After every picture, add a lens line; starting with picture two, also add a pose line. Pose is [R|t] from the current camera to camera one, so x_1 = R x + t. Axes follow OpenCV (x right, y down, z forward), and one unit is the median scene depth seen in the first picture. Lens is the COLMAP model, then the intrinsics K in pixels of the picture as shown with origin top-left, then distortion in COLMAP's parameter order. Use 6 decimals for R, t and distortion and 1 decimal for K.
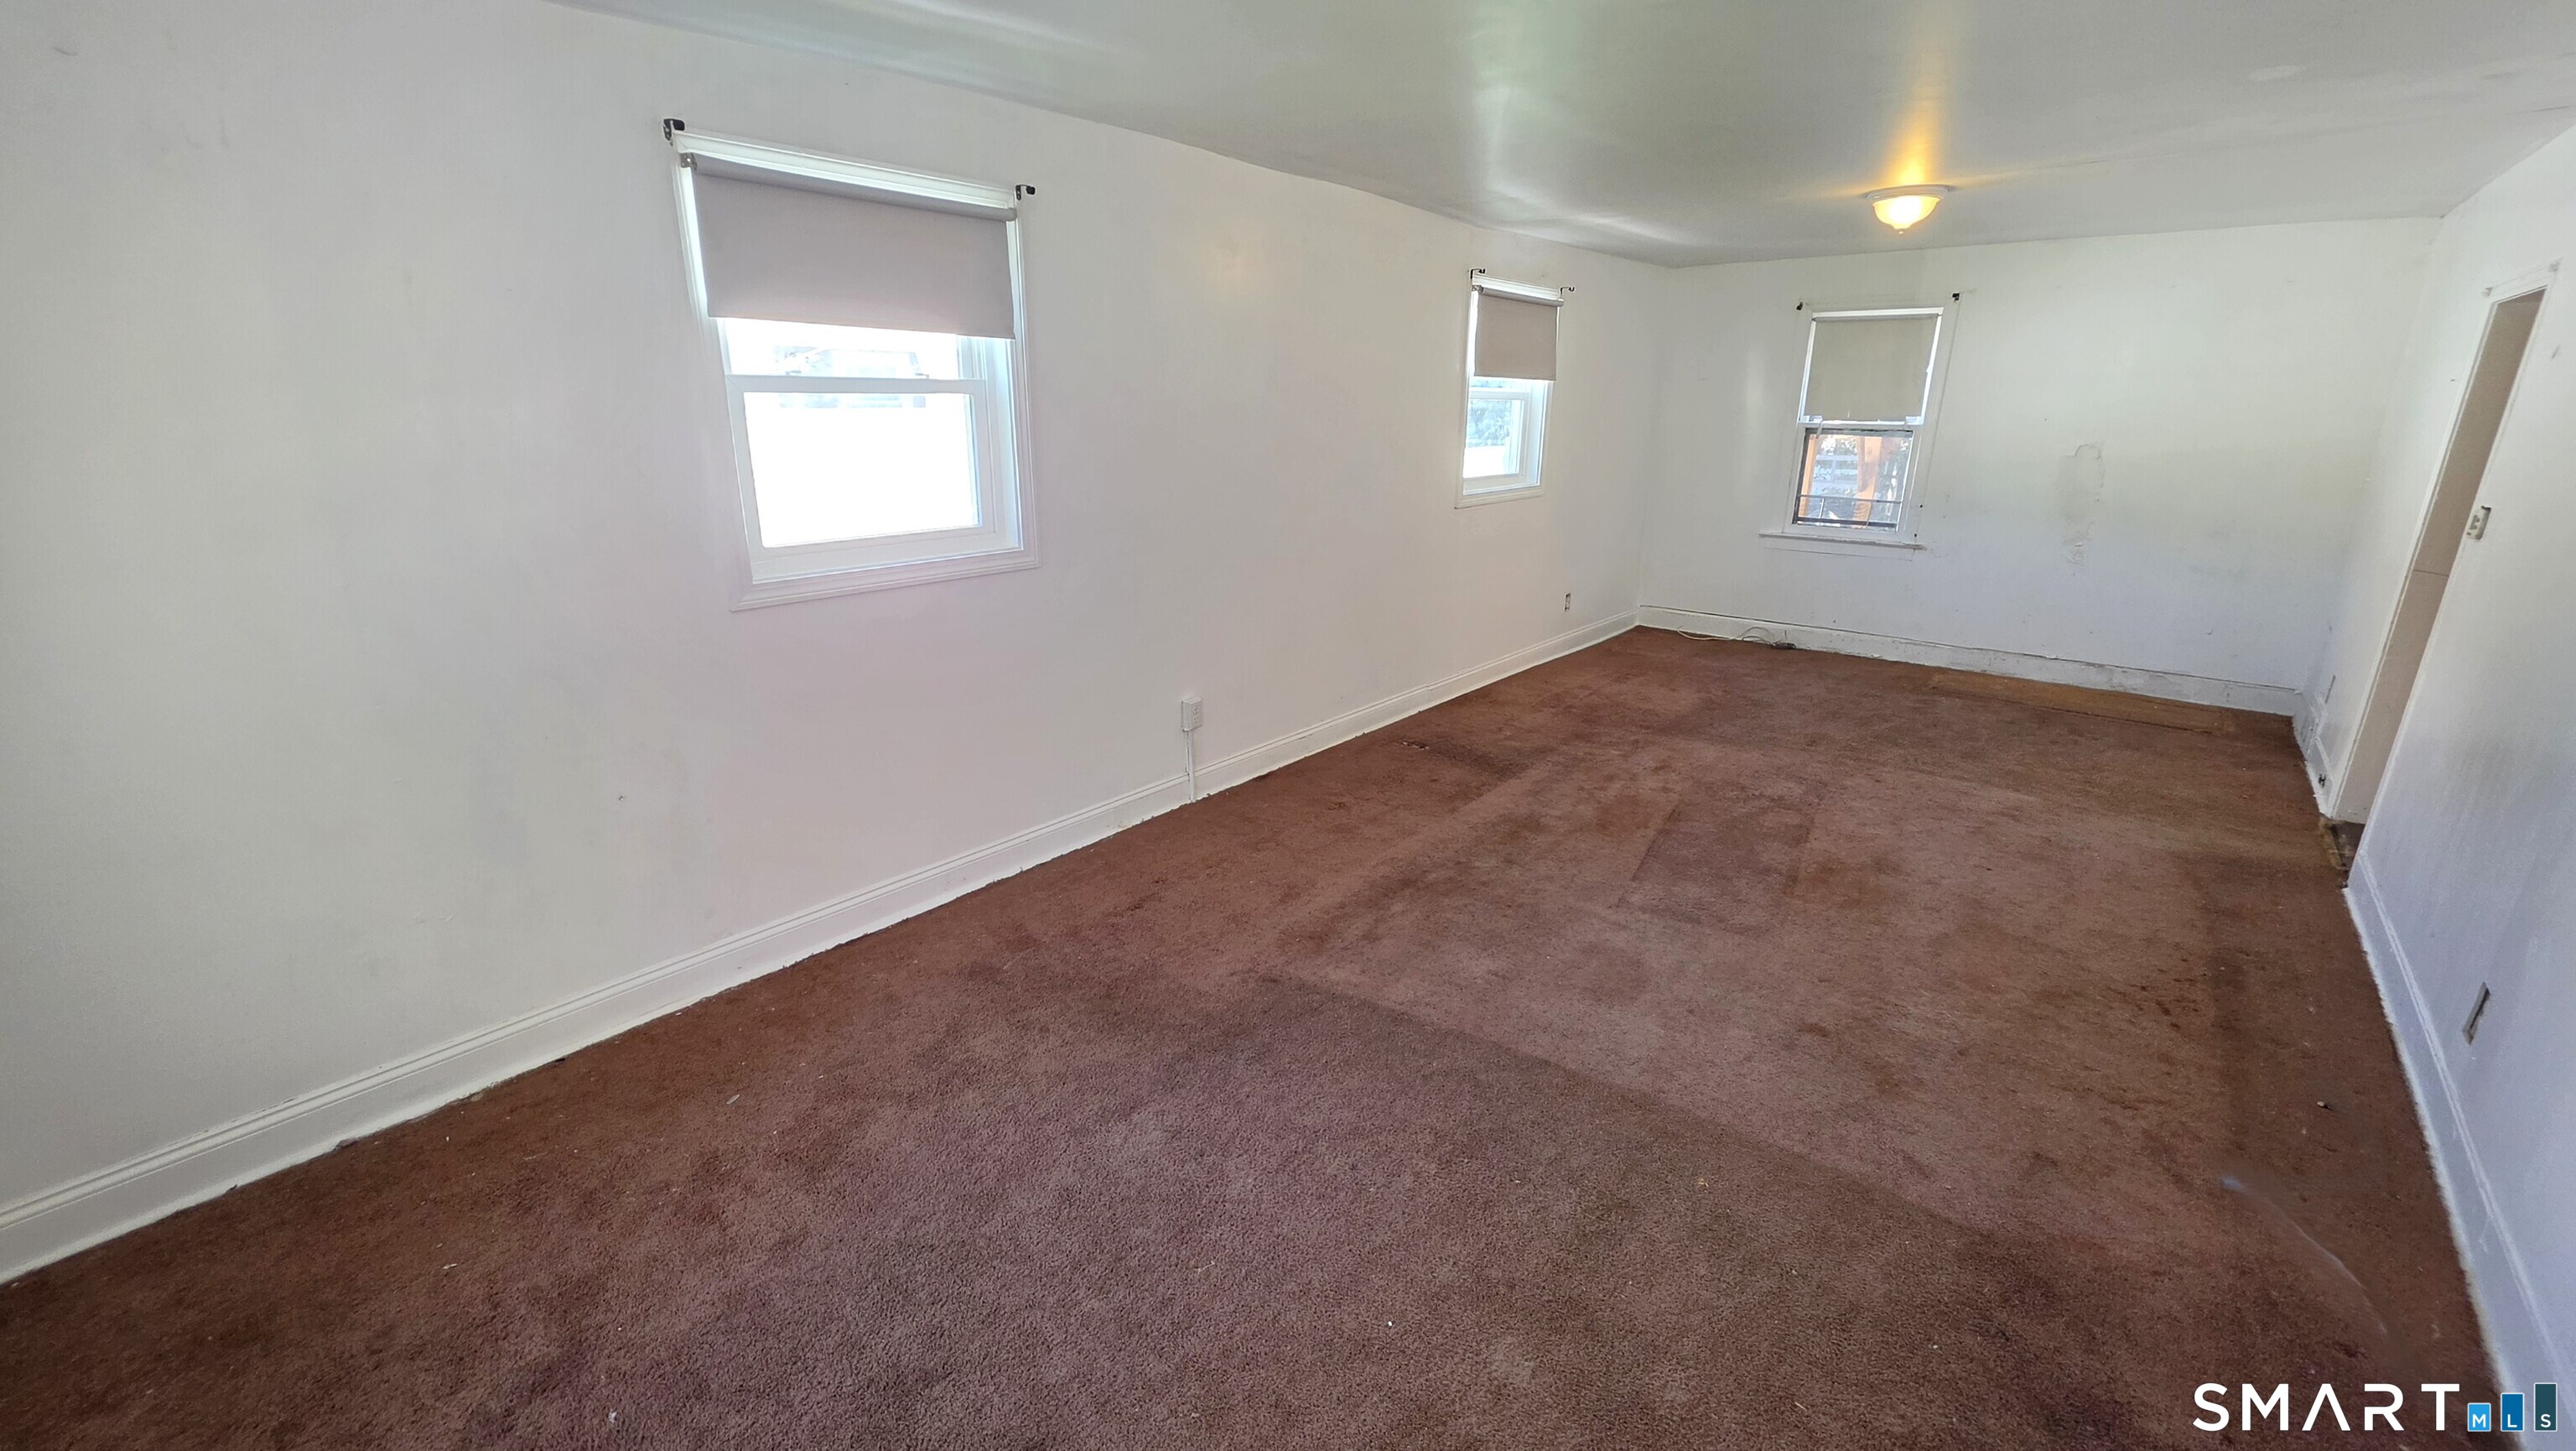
lens RADIAL K [[1033.0, 0, 1281.7], [0, 1033.0, 721.3], [0, 0, 1]] dist [-0.003024, -0.000045]
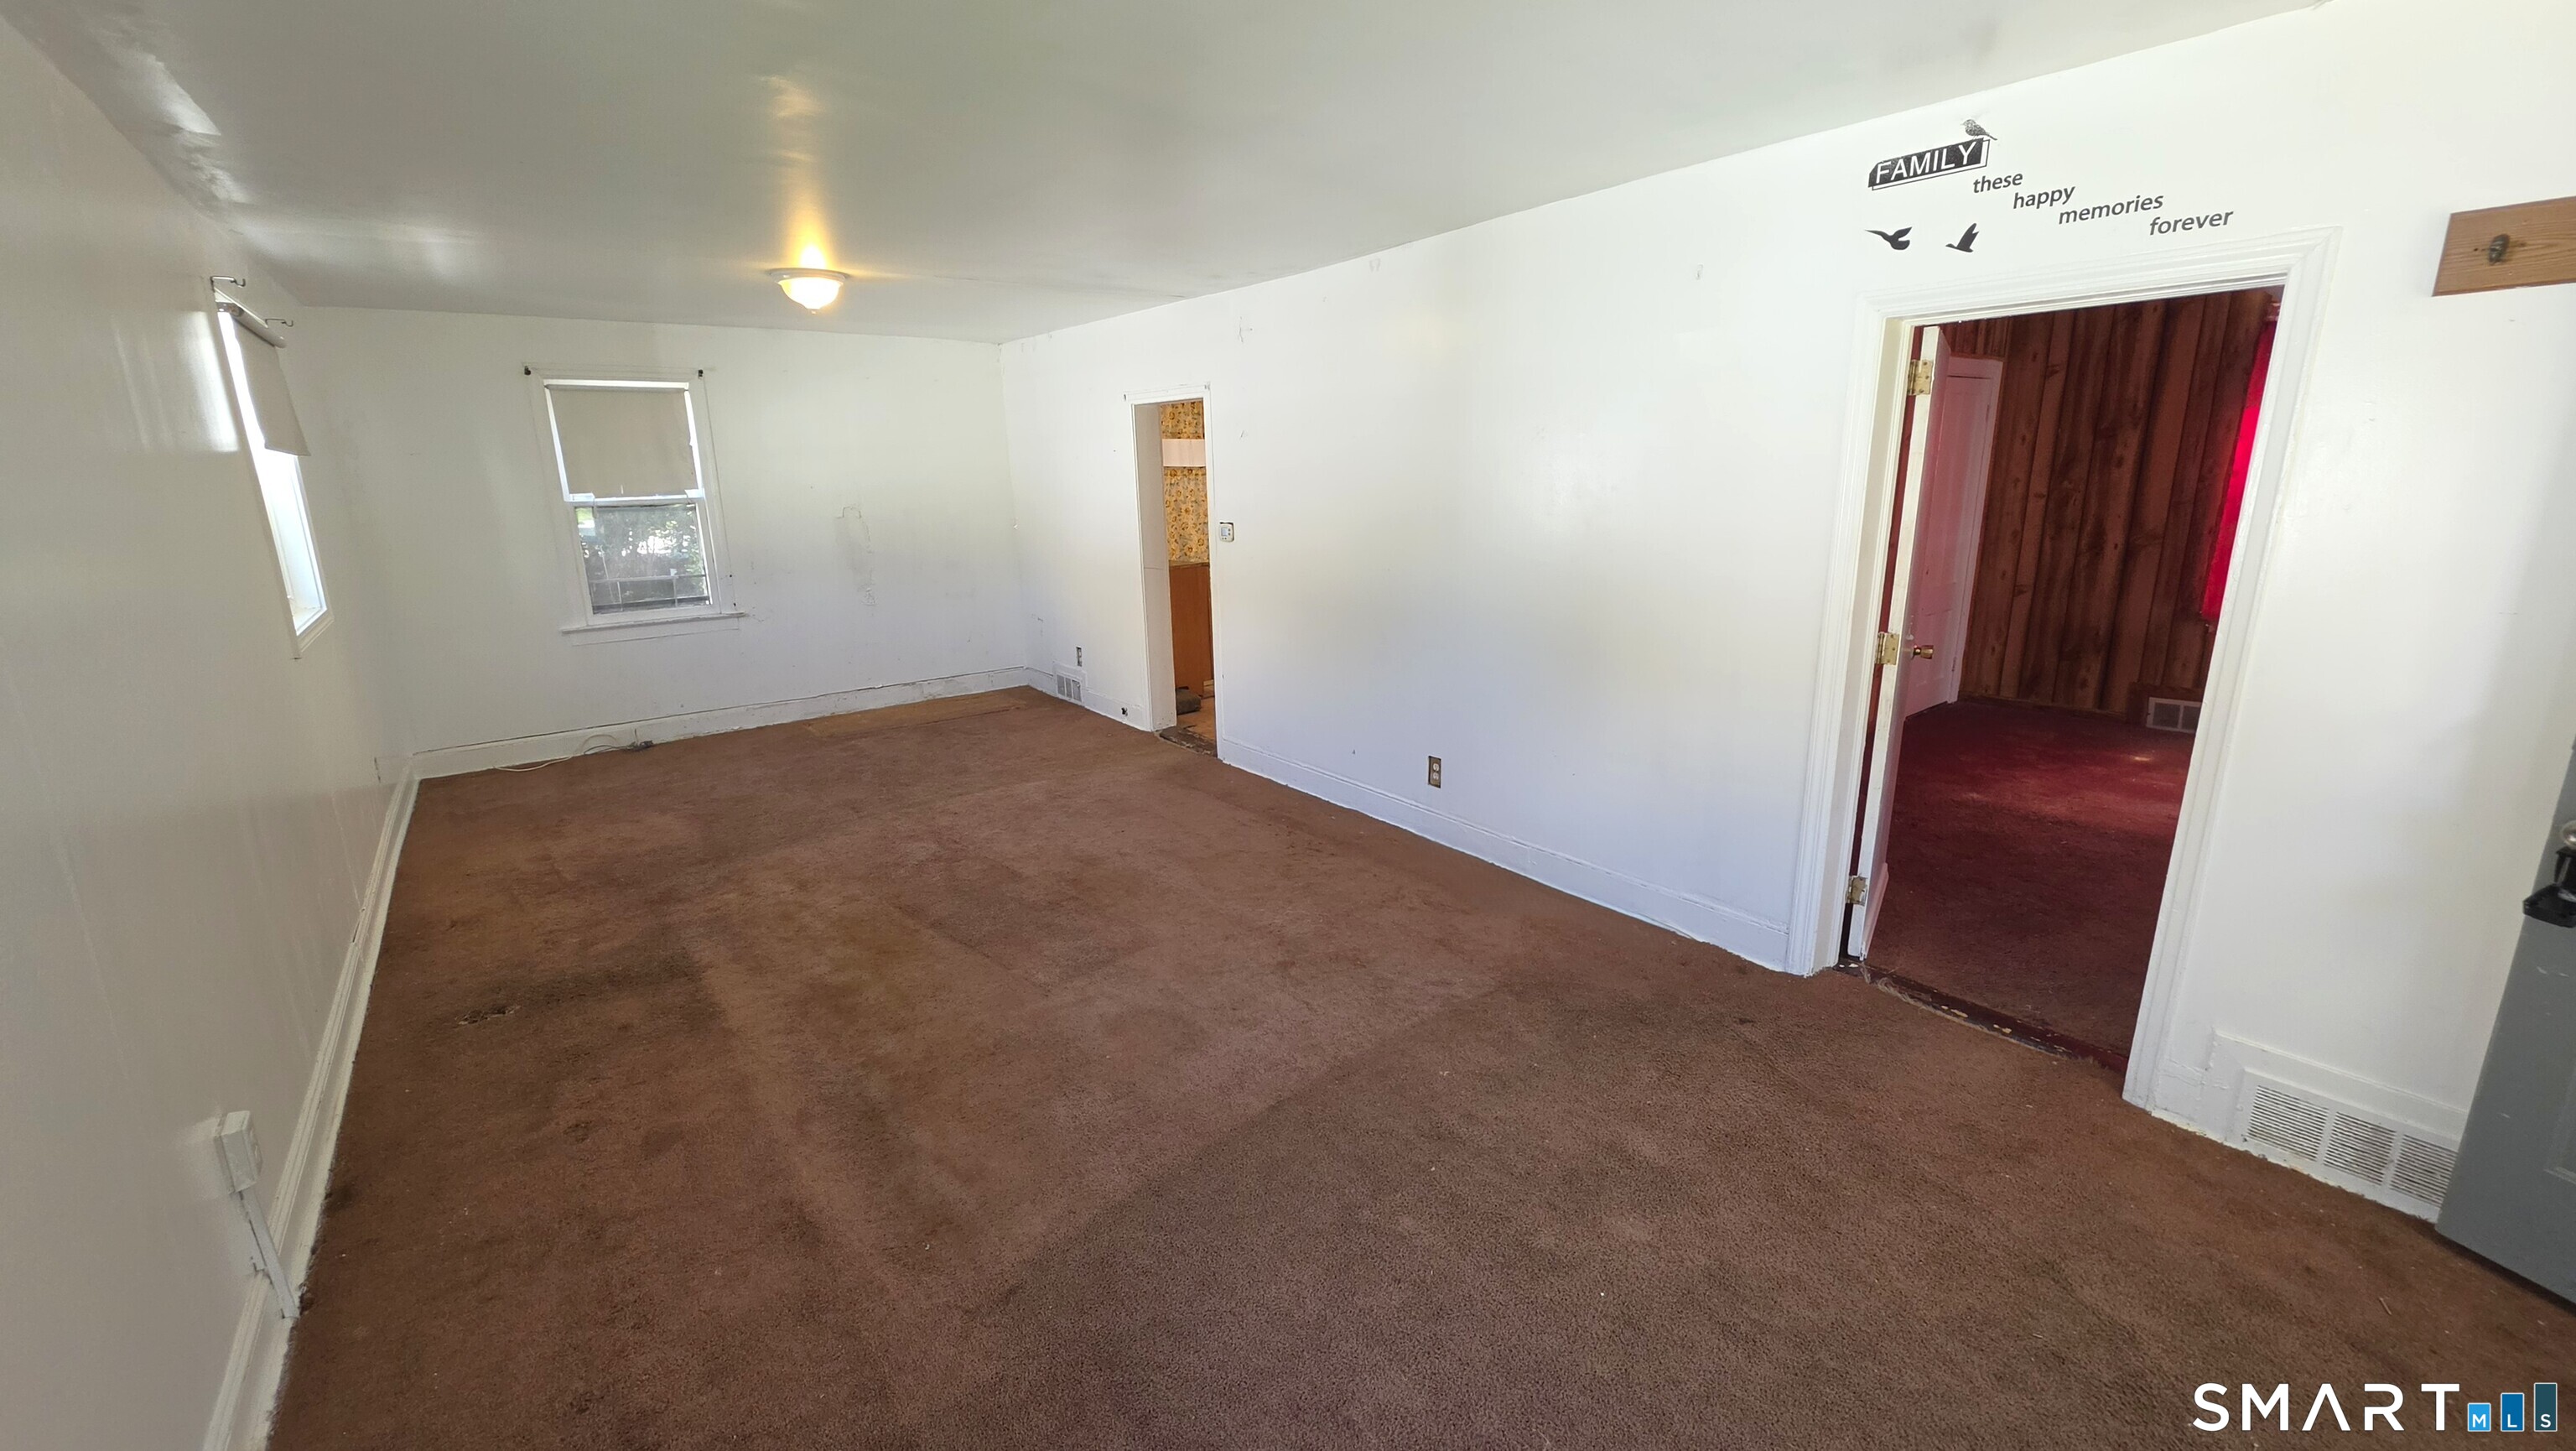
lens RADIAL K [[1033.0, 0, 1281.7], [0, 1033.0, 721.3], [0, 0, 1]] dist [-0.003024, -0.000045]
pose [[0.217255, -0.247839, 0.944127, -0.364862], [0.310964, 0.934408, 0.173731, -0.119632], [-0.925258, 0.255845, 0.280074, 0.365804]]
